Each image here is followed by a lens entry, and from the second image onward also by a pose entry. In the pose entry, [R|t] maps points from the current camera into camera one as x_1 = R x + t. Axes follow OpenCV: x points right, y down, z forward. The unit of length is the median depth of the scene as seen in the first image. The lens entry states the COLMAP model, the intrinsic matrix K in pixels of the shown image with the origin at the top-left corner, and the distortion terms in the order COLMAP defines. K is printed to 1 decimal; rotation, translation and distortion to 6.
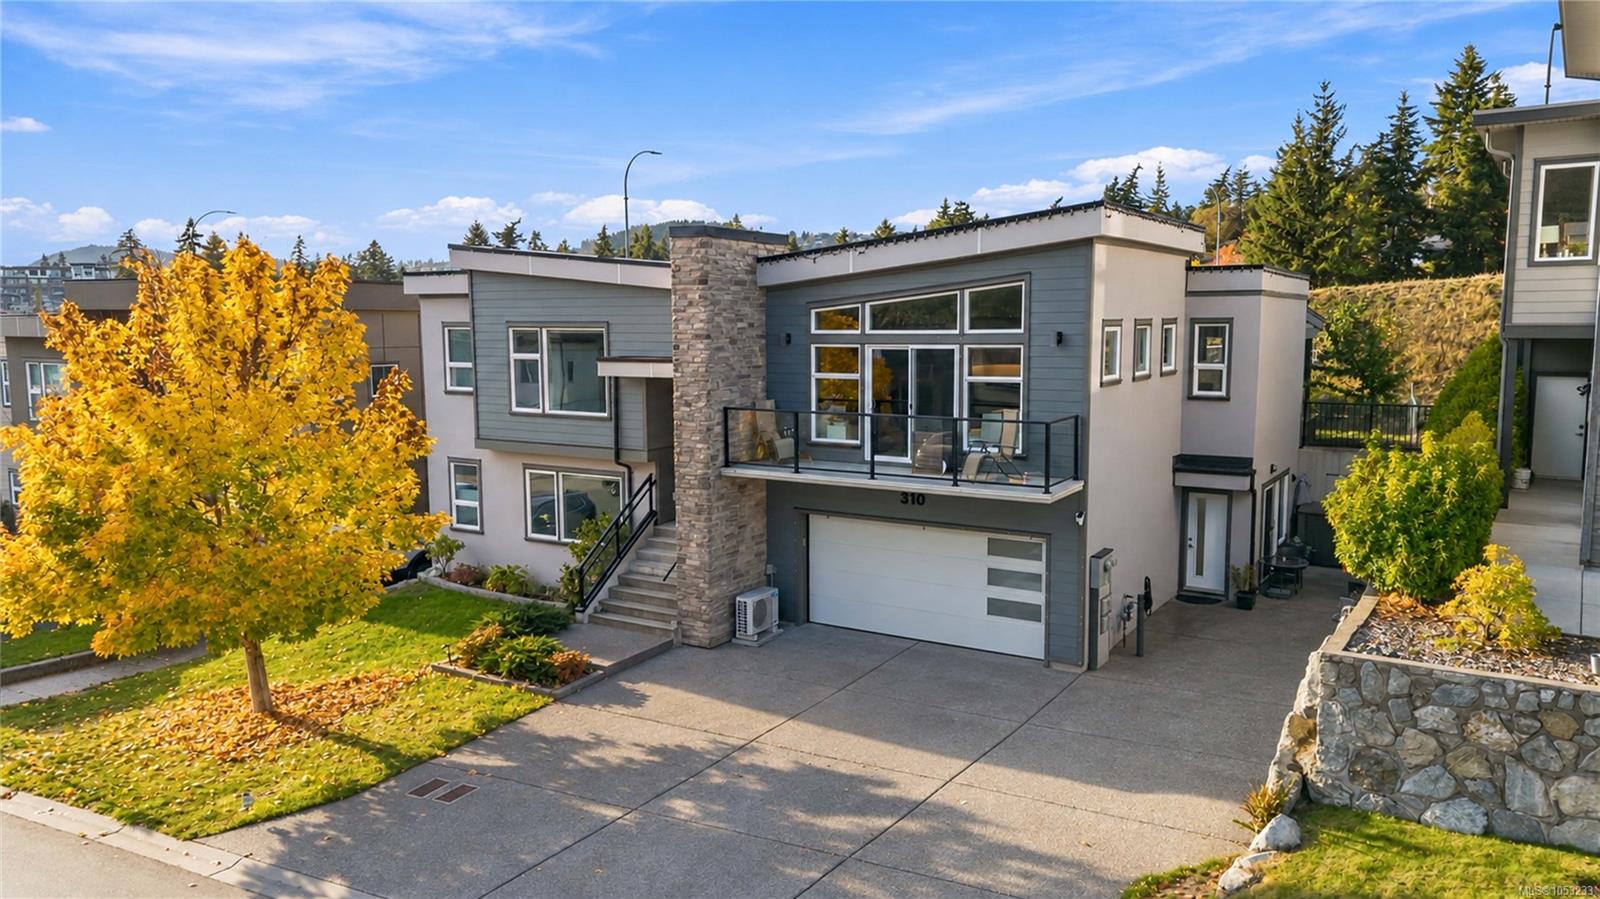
lens RADIAL K [[1134.9, 0, 798.8], [0, 1134.9, 447.9], [0, 0, 1]] dist [0.036336, -0.004707]
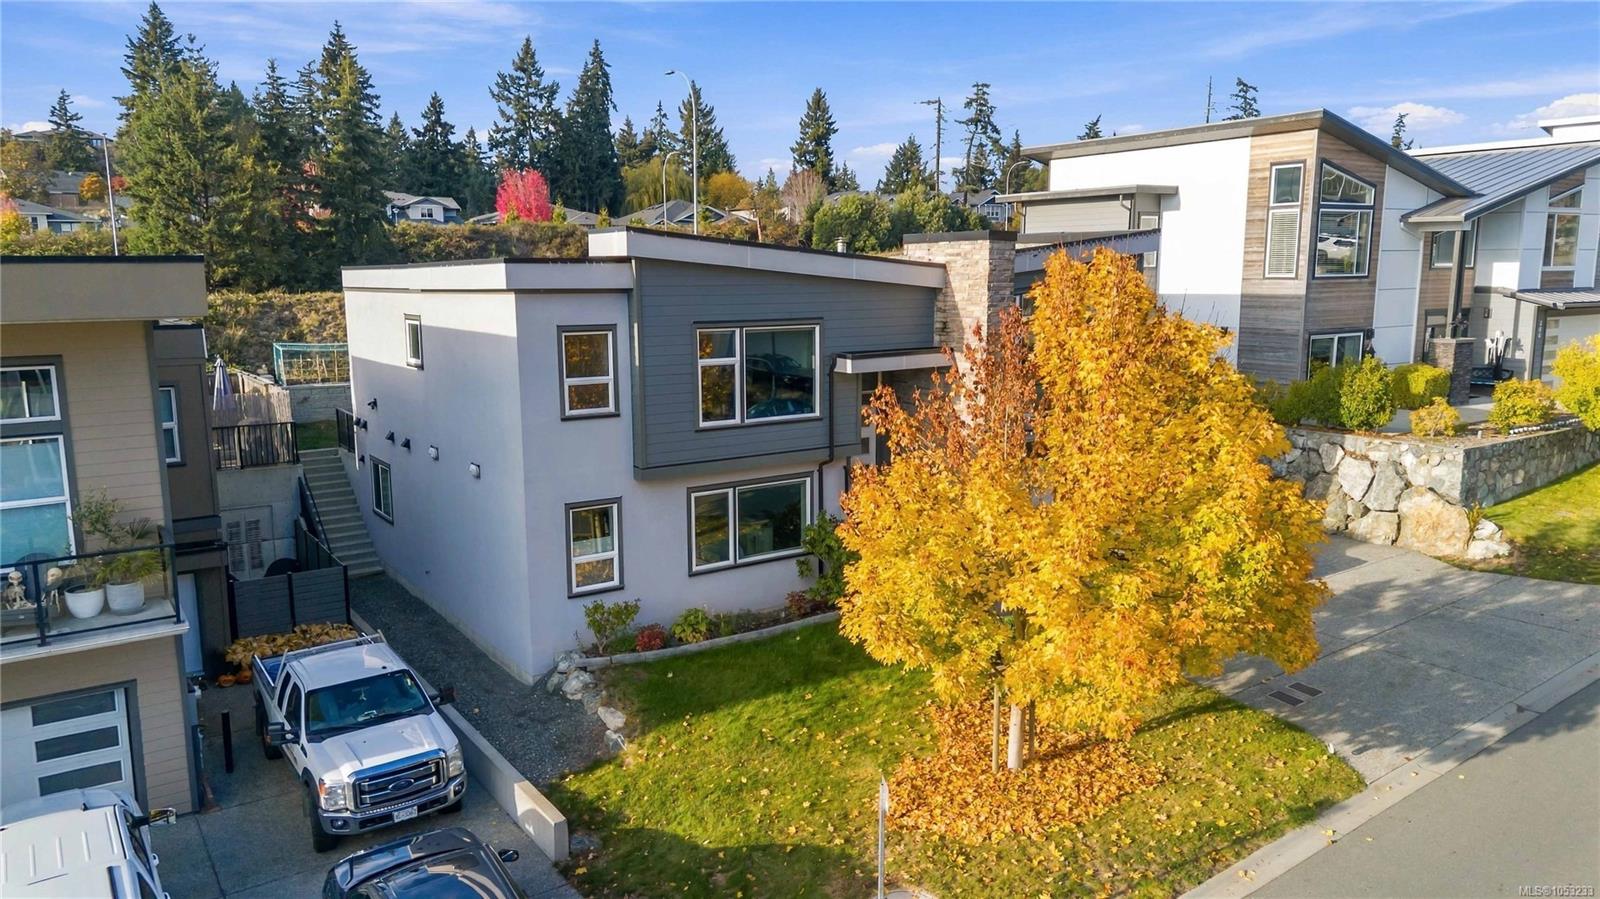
lens RADIAL K [[1134.9, 0, 795.7], [0, 1134.9, 455.2], [0, 0, 1]] dist [0.036336, -0.004707]
pose [[0.394205, -0.150633, 0.906594, -1.242199], [0.107388, 0.987268, 0.117343, -0.129312], [-0.912727, 0.051100, 0.405362, 0.739259]]
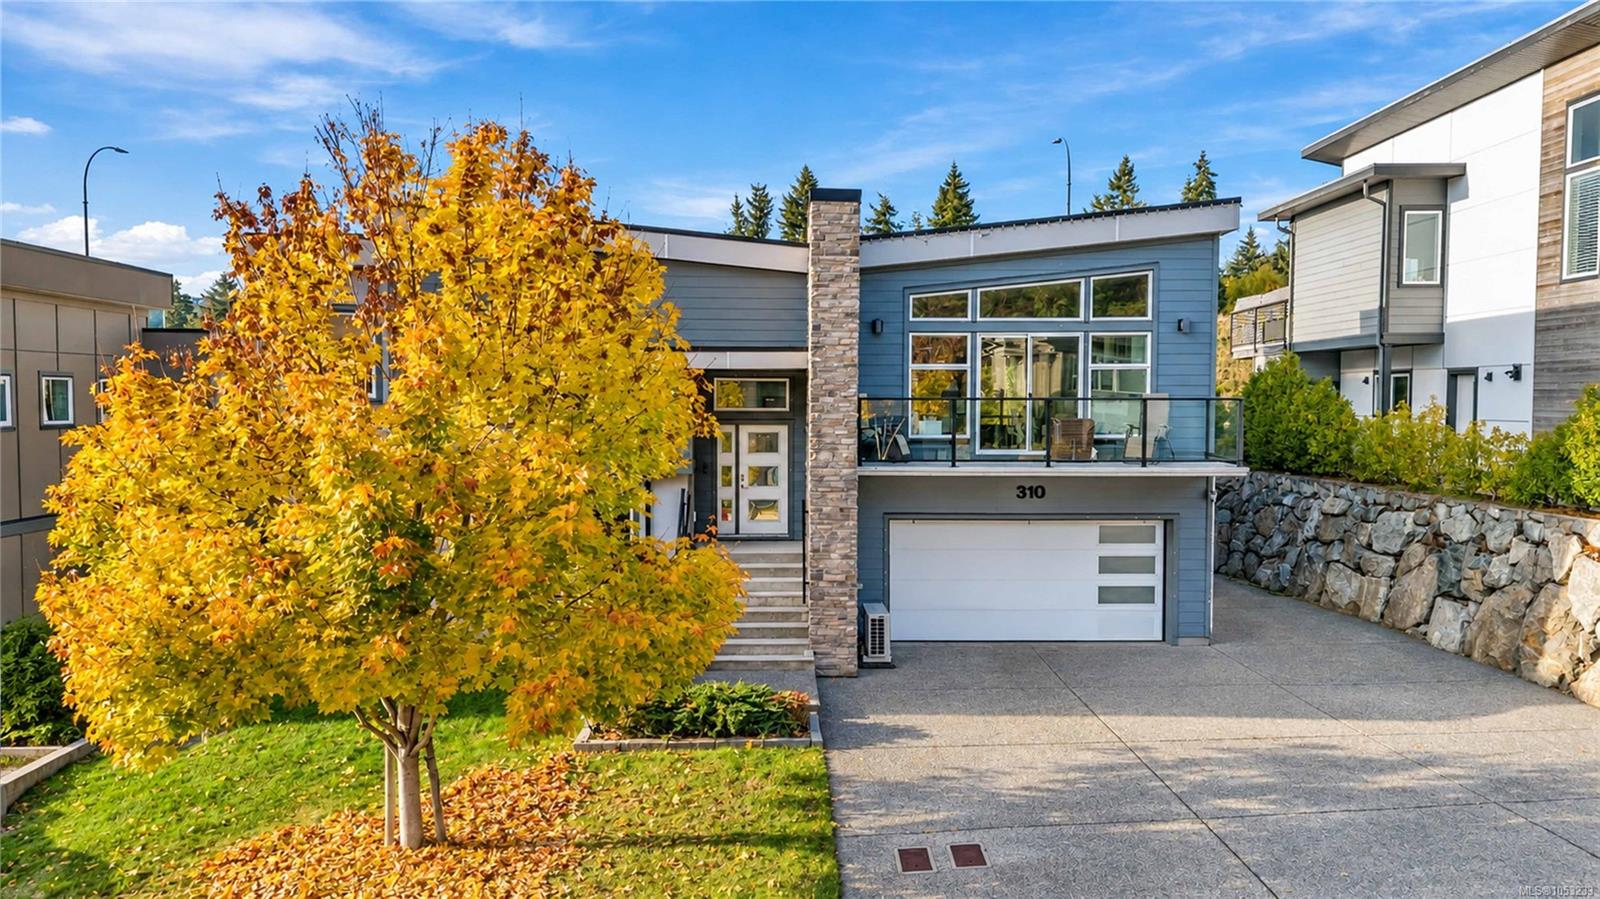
lens RADIAL K [[1134.9, 0, 796.4], [0, 1134.9, 449.2], [0, 0, 1]] dist [0.036336, -0.004707]
pose [[0.836179, -0.018381, 0.548148, -0.607604], [0.055839, 0.997098, -0.051745, 0.048337], [-0.545606, 0.073876, 0.834779, 0.301317]]
